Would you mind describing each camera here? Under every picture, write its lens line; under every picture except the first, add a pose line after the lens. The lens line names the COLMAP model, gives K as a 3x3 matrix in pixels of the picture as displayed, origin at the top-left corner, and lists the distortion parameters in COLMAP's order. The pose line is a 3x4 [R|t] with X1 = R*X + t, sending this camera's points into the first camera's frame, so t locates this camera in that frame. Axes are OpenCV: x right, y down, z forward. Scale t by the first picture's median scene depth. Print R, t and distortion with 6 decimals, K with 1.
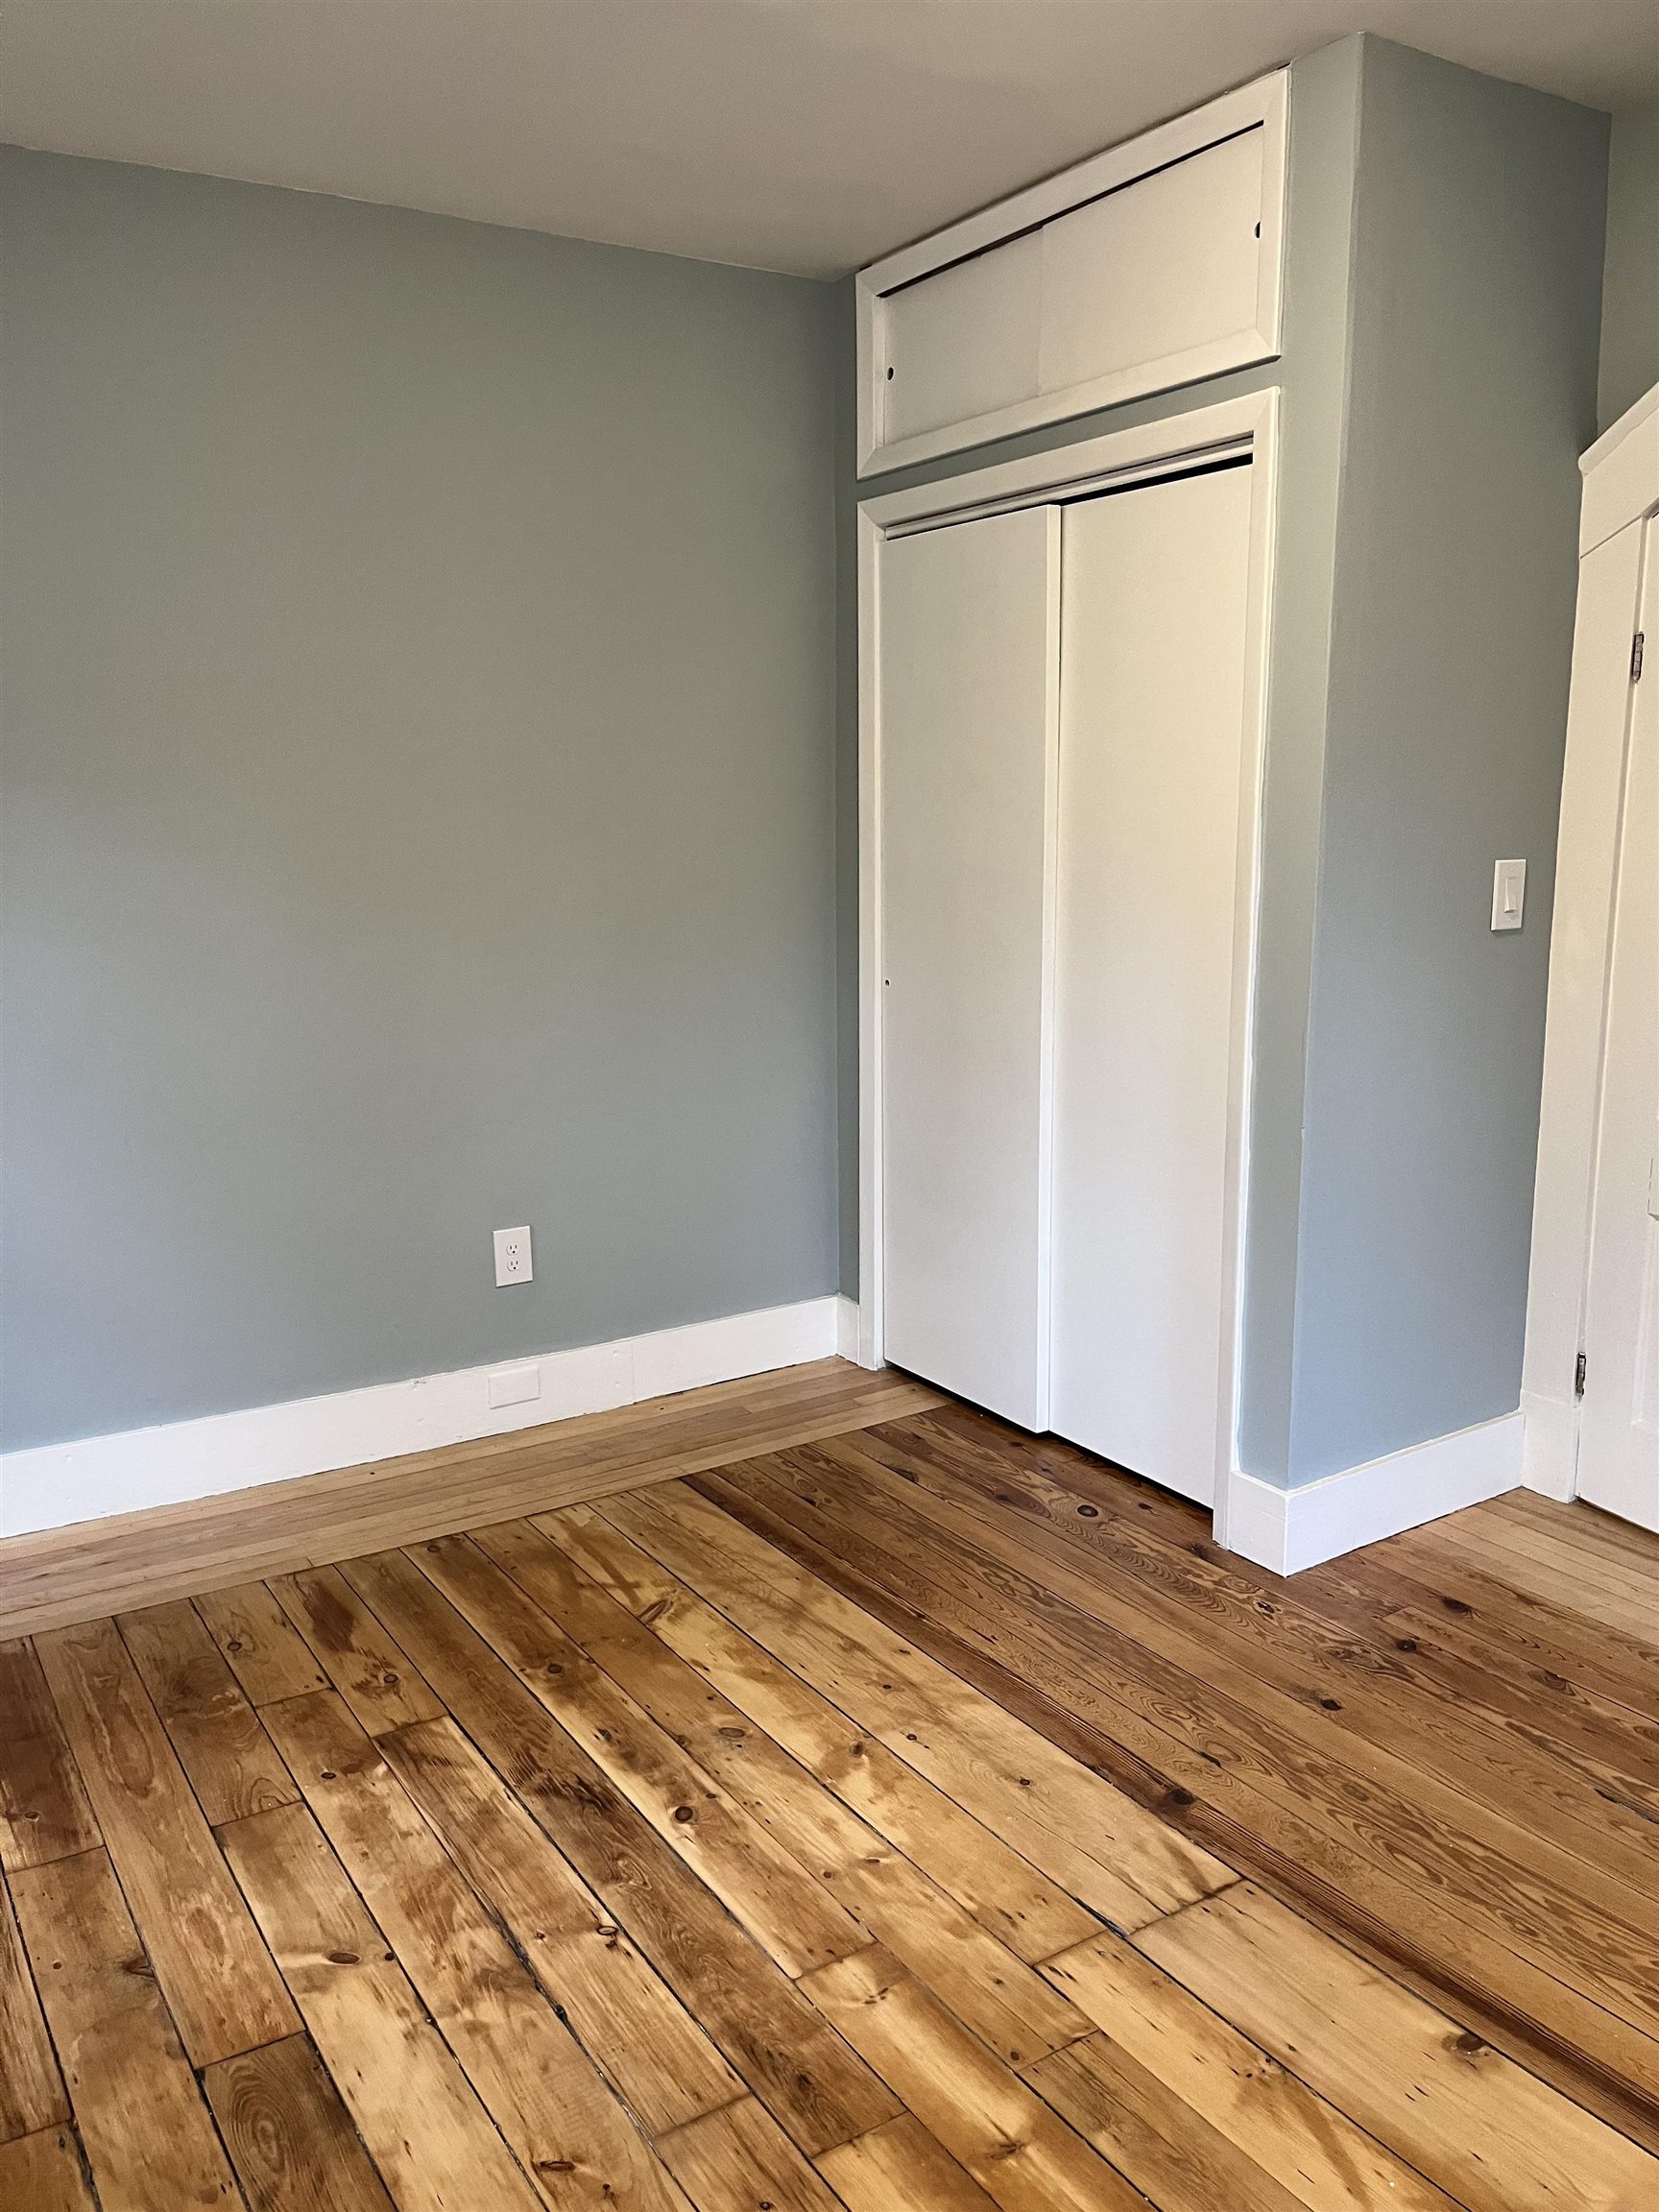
lens RADIAL K [[1672.6, 0, 824.7], [0, 1672.6, 1114.1], [0, 0, 1]] dist [0.066319, -0.022117]
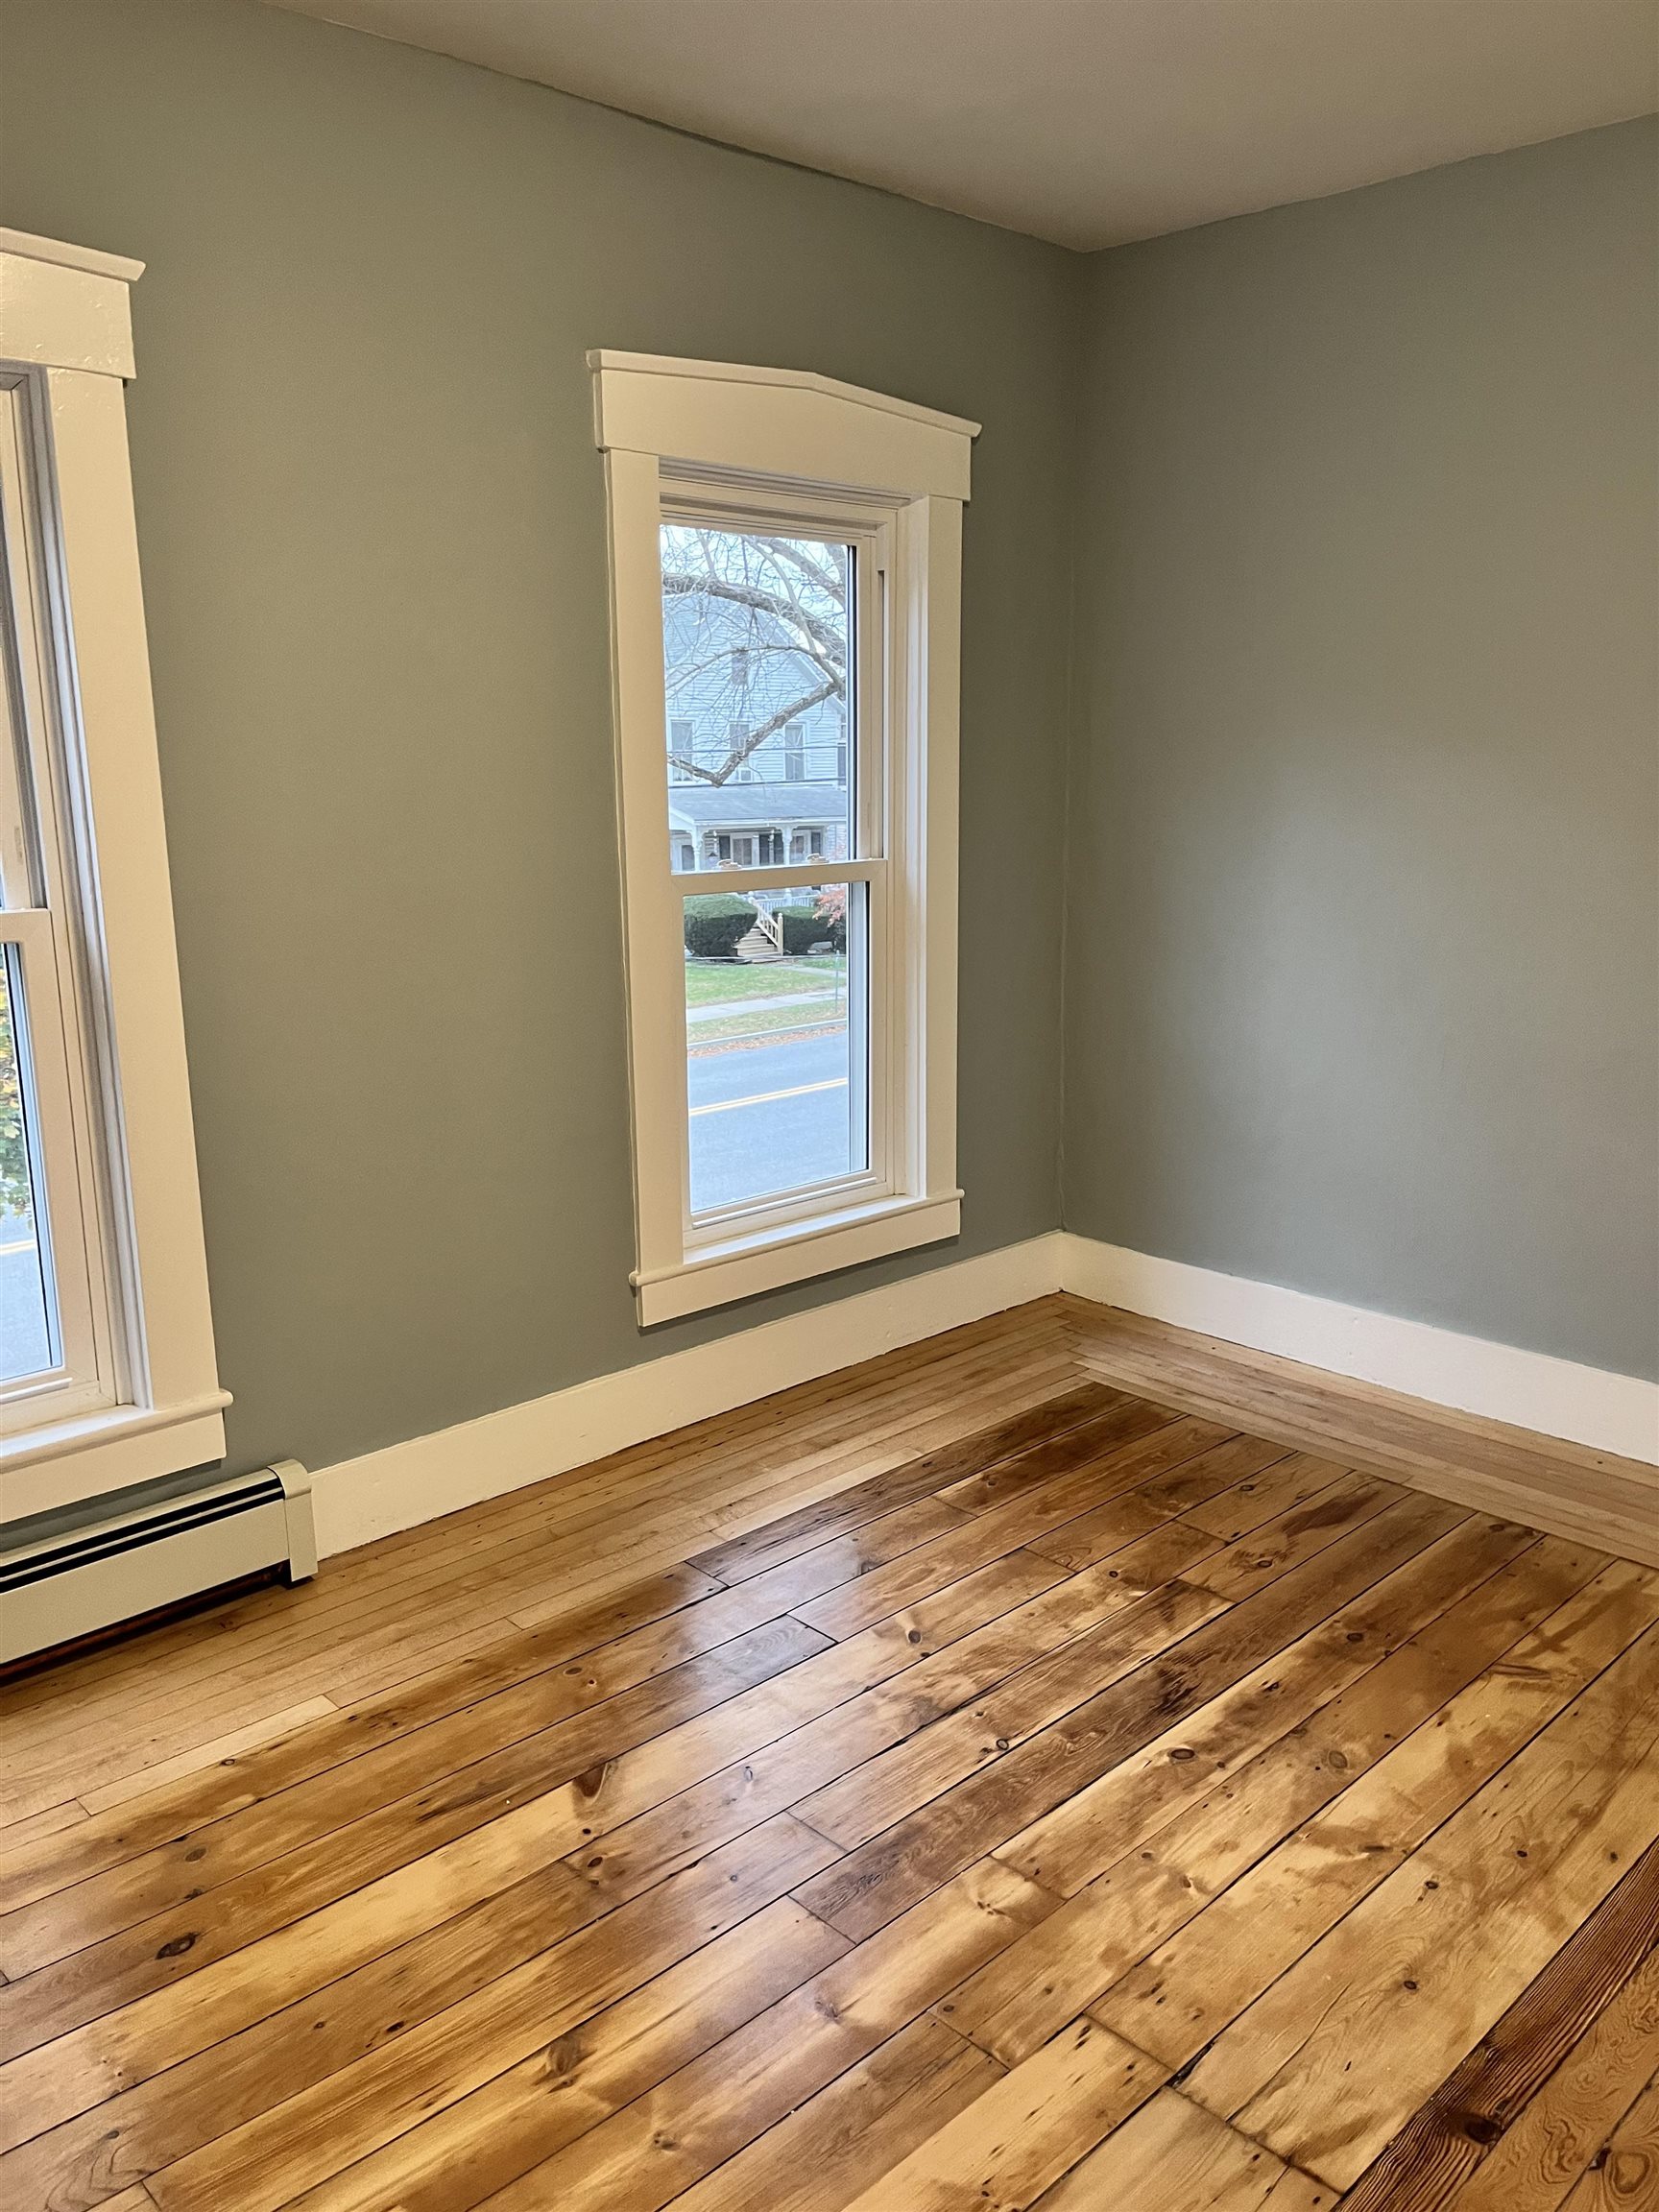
lens RADIAL K [[1672.6, 0, 822.0], [0, 1672.6, 1102.6], [0, 0, 1]] dist [0.066319, -0.022117]
pose [[0.219788, 0.203659, -0.954053, 0.728275], [-0.174046, 0.970462, 0.167066, -0.094110], [0.959896, 0.129330, 0.248742, 0.468555]]
